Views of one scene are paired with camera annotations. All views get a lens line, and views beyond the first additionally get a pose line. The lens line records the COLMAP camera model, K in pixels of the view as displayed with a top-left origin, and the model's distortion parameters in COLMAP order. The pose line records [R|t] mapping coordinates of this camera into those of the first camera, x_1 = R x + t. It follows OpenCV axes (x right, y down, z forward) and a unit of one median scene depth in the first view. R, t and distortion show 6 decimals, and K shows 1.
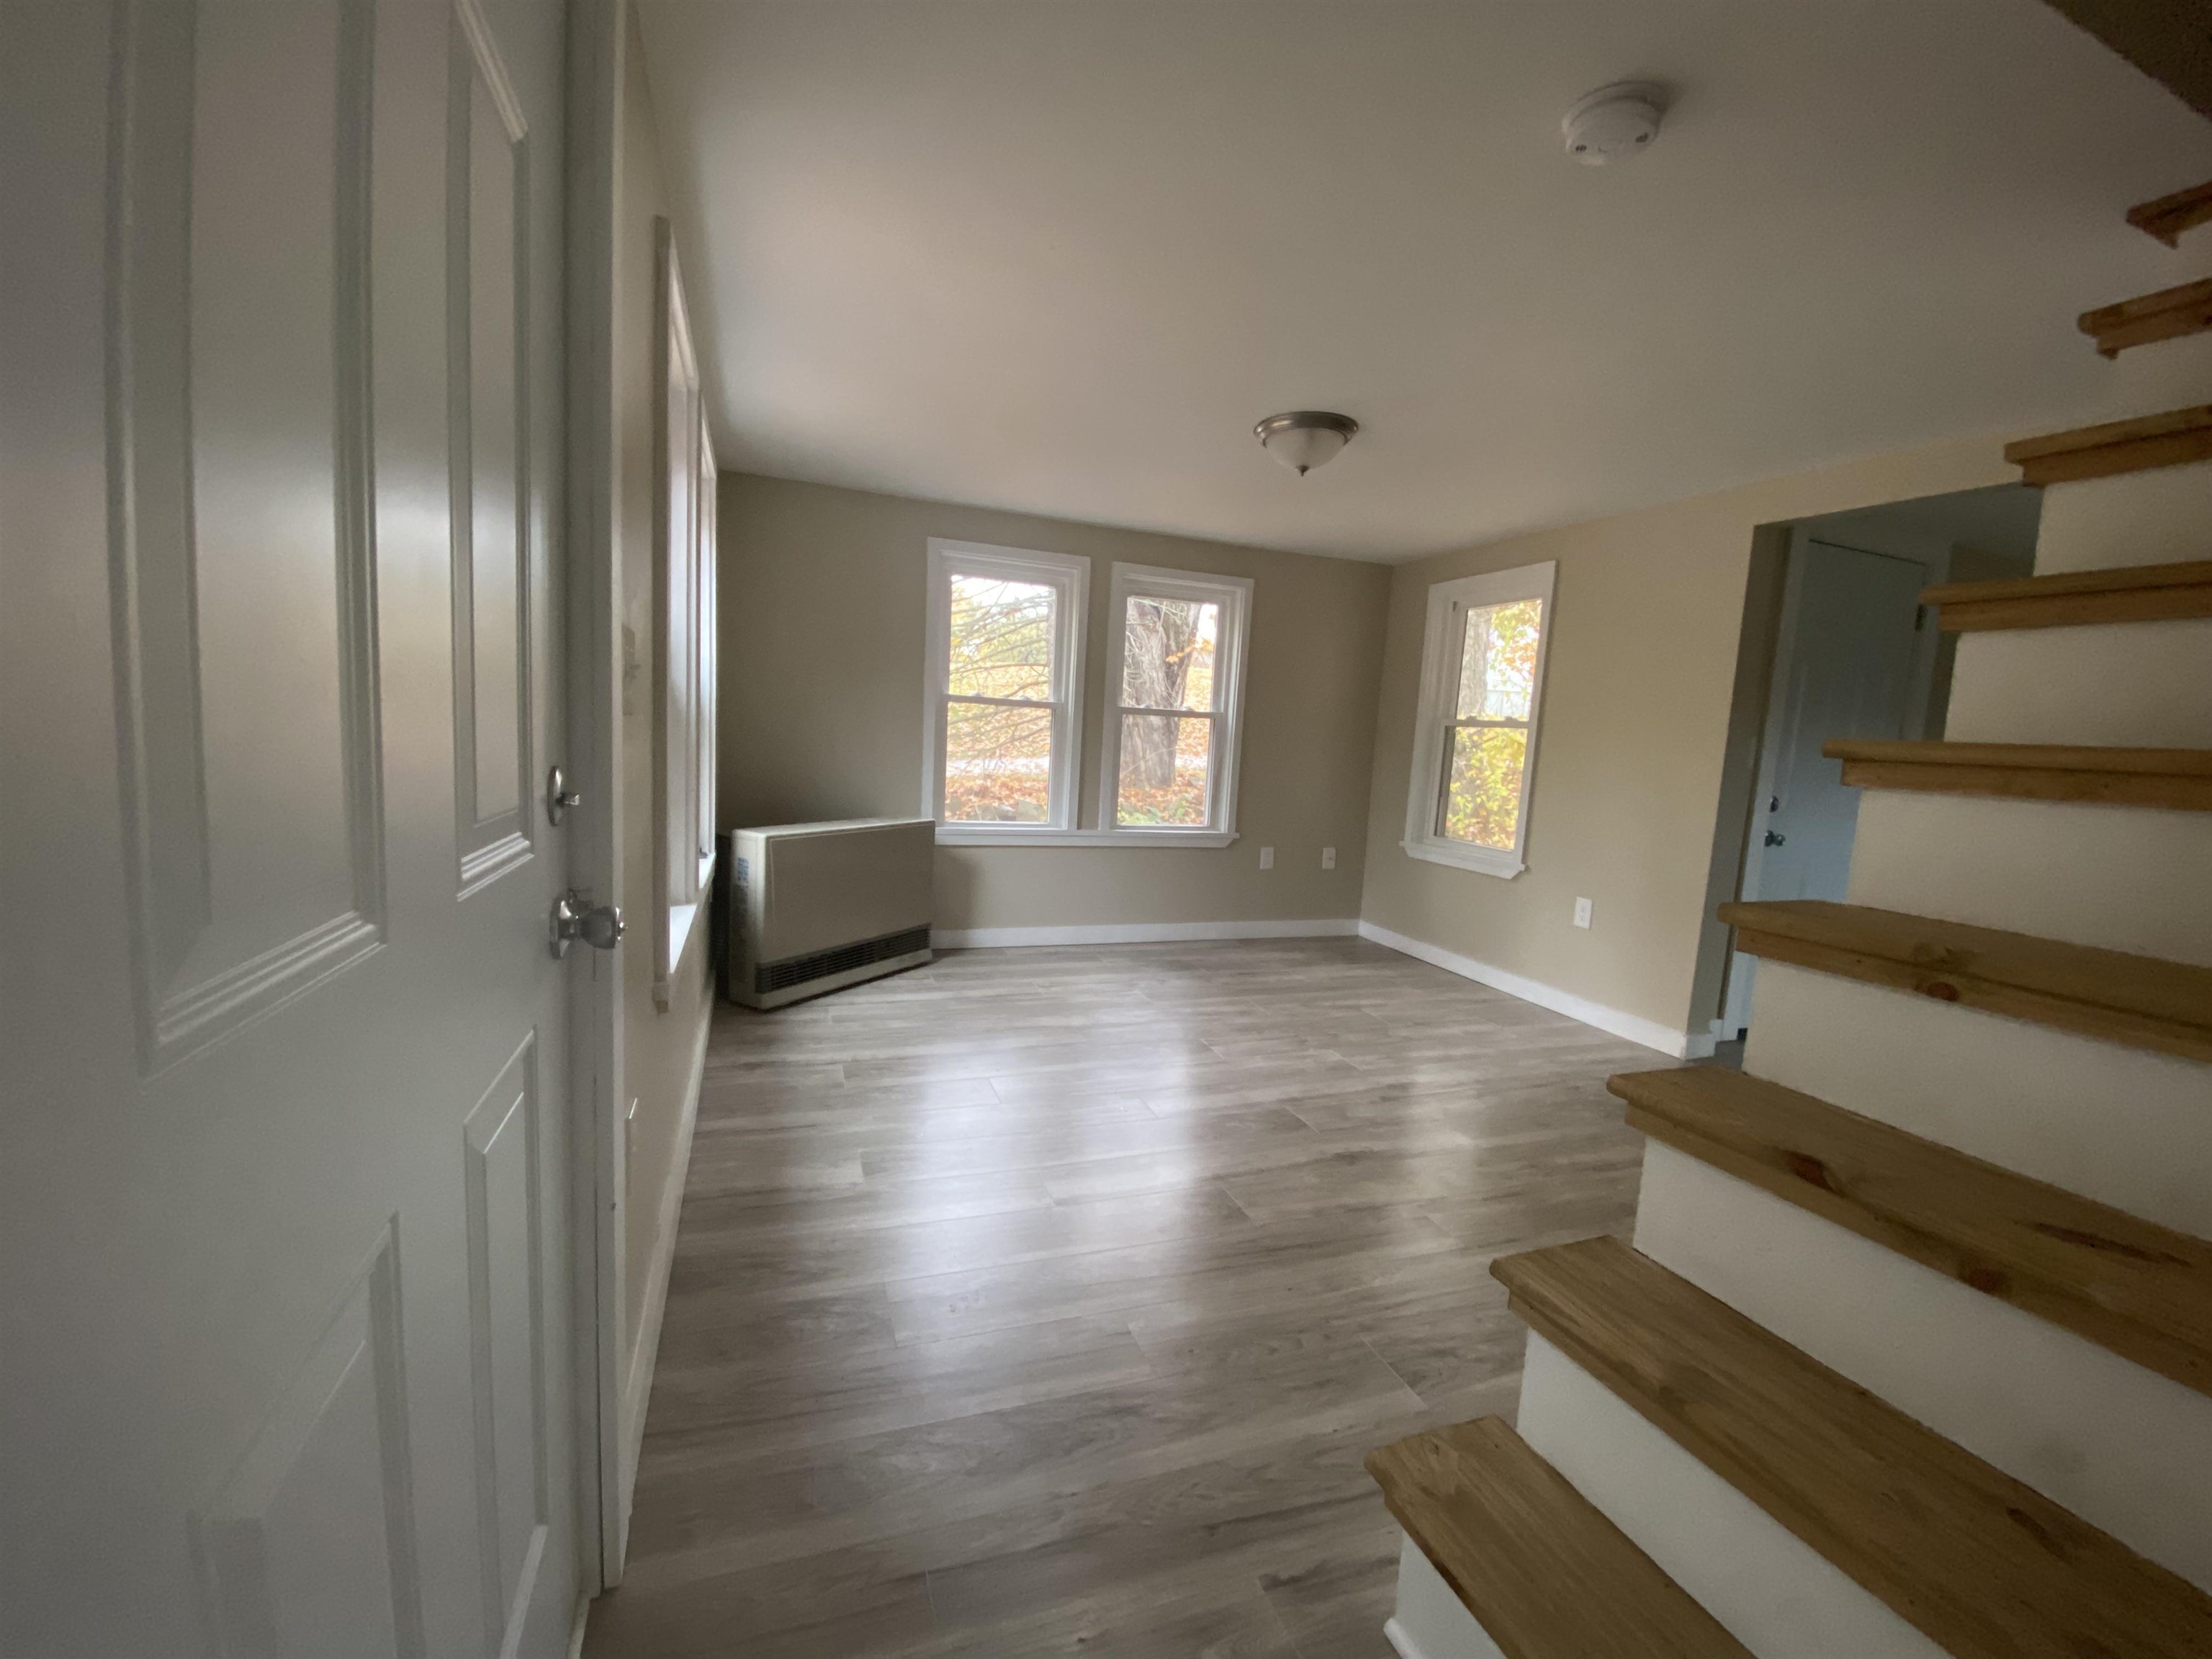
lens RADIAL K [[897.0, 0, 1101.7], [0, 897.0, 833.5], [0, 0, 1]] dist [-0.008840, -0.000466]
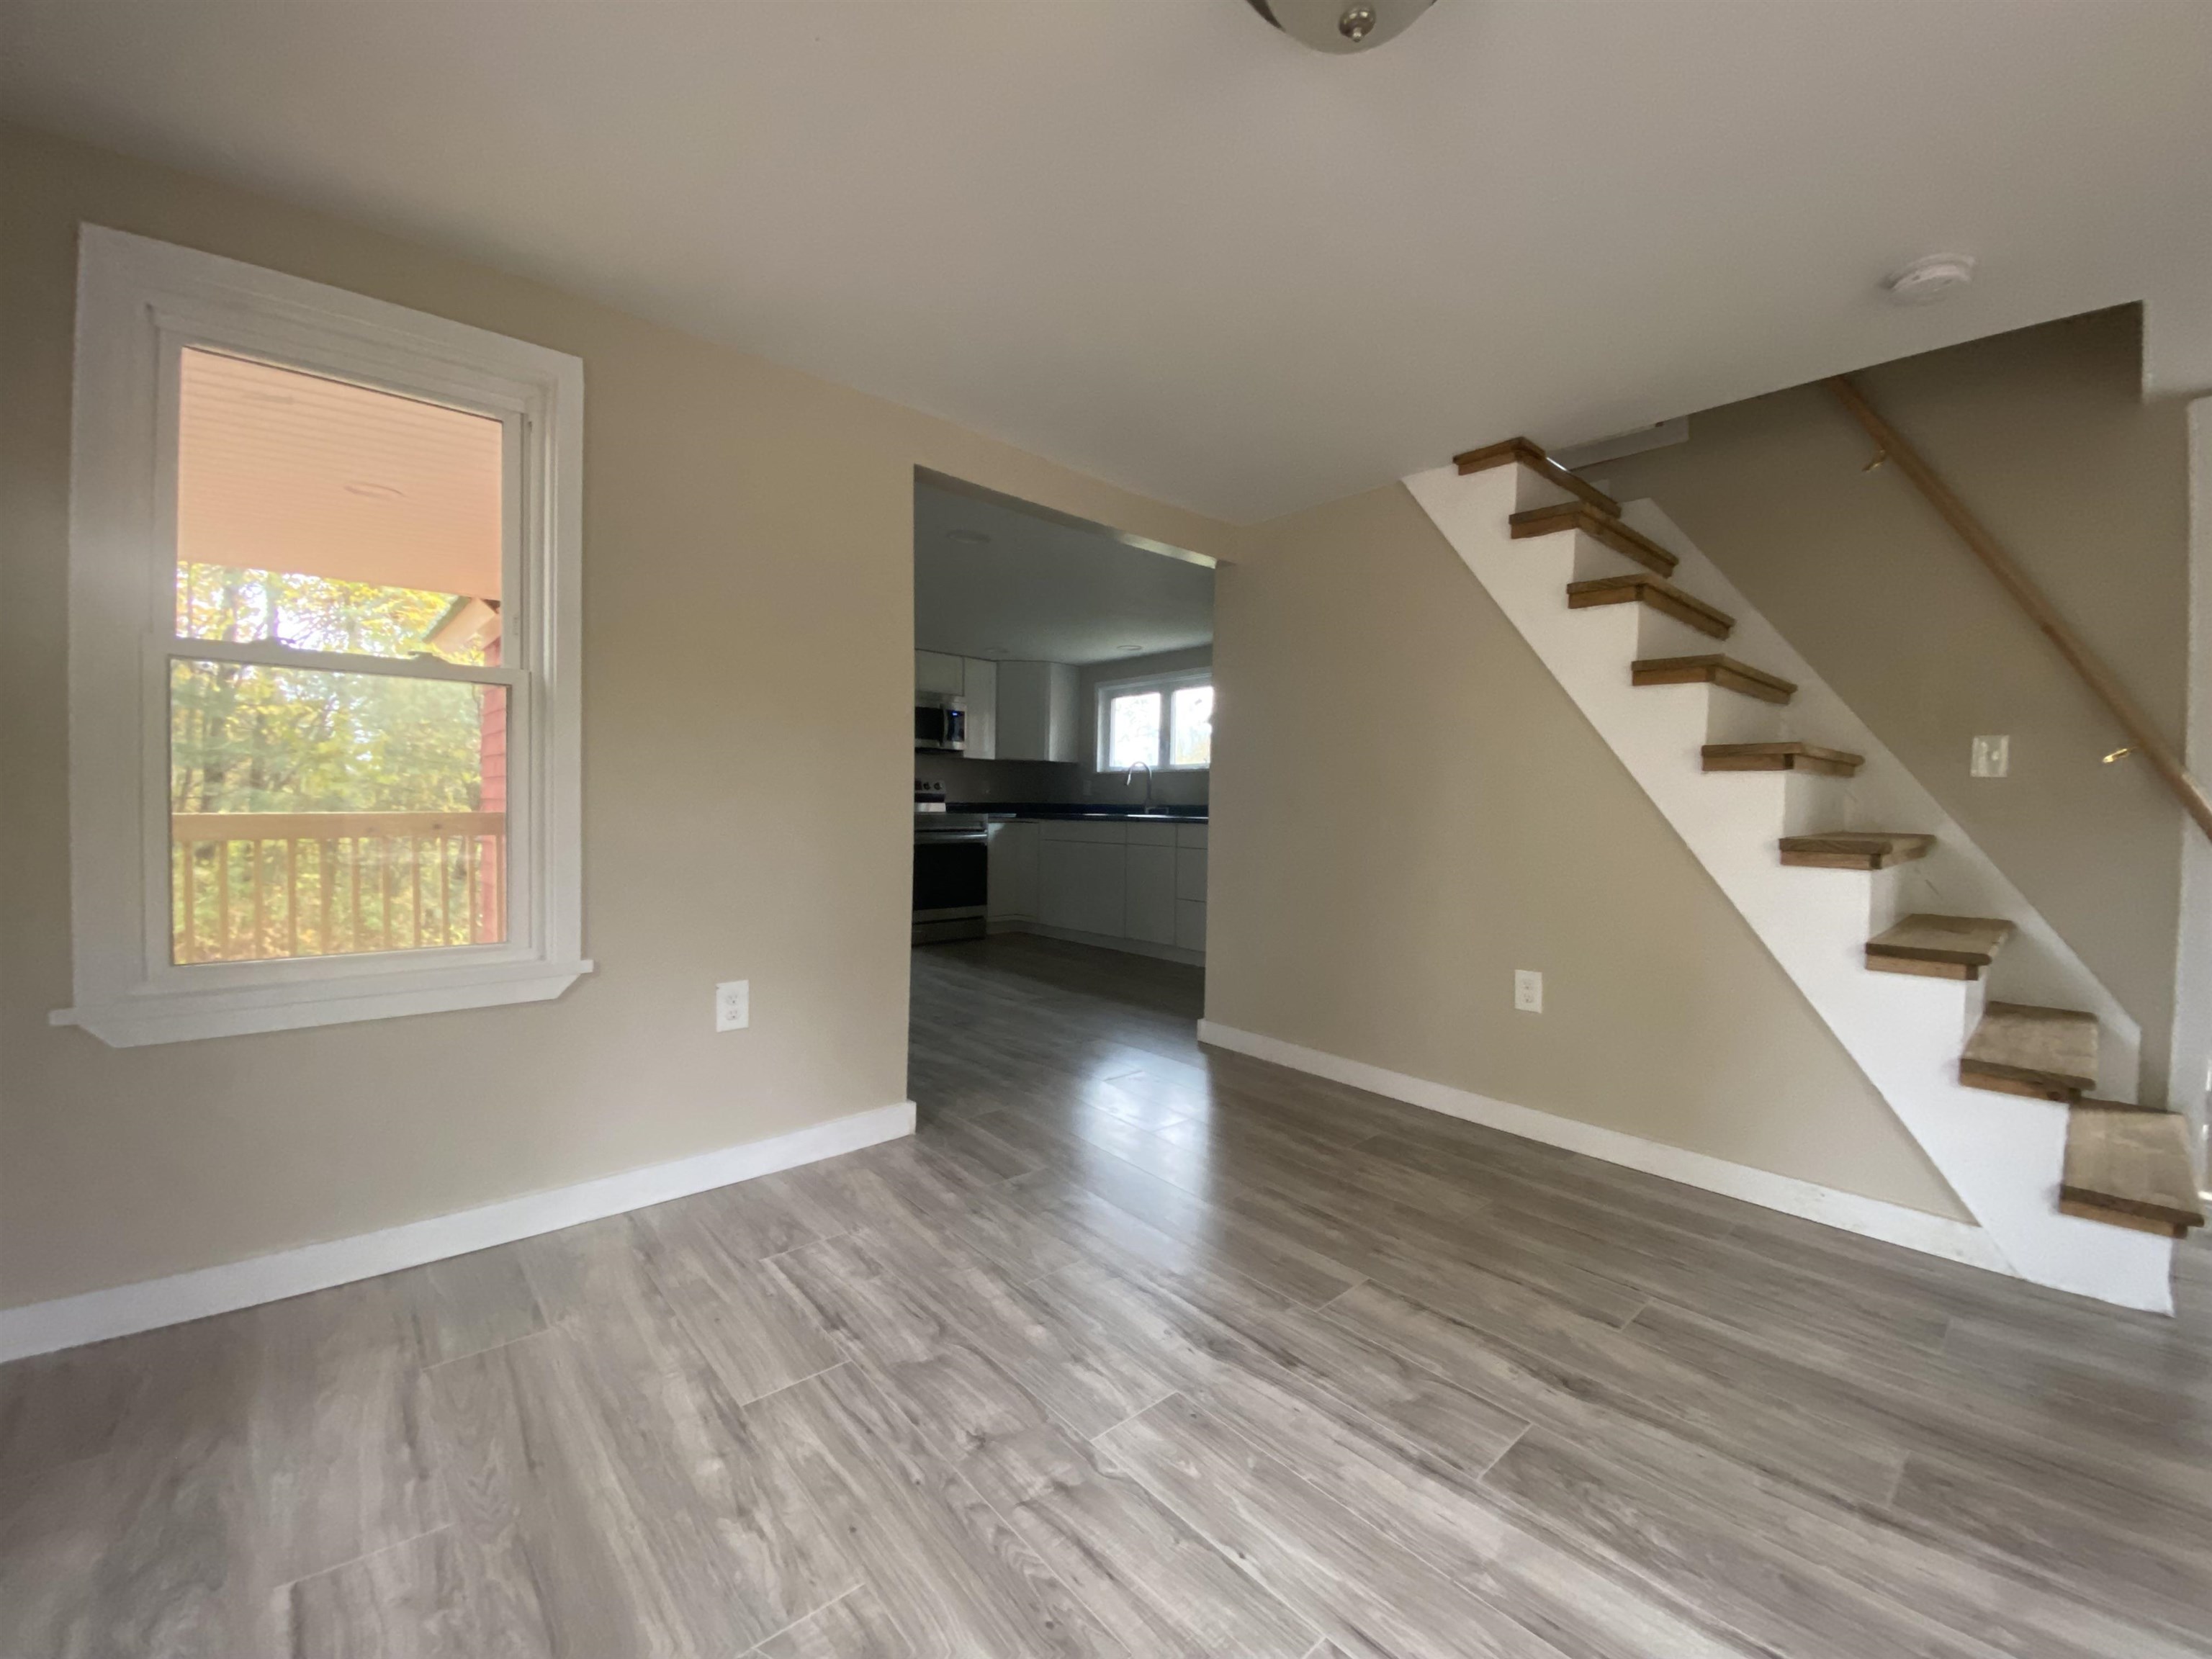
lens RADIAL K [[897.0, 0, 1091.5], [0, 897.0, 819.1], [0, 0, 1]] dist [-0.008840, -0.000466]
pose [[-0.368386, -0.079303, 0.926284, -0.111099], [0.067393, 0.991456, 0.111685, -0.095760], [-0.927227, 0.103568, -0.359894, 1.078355]]
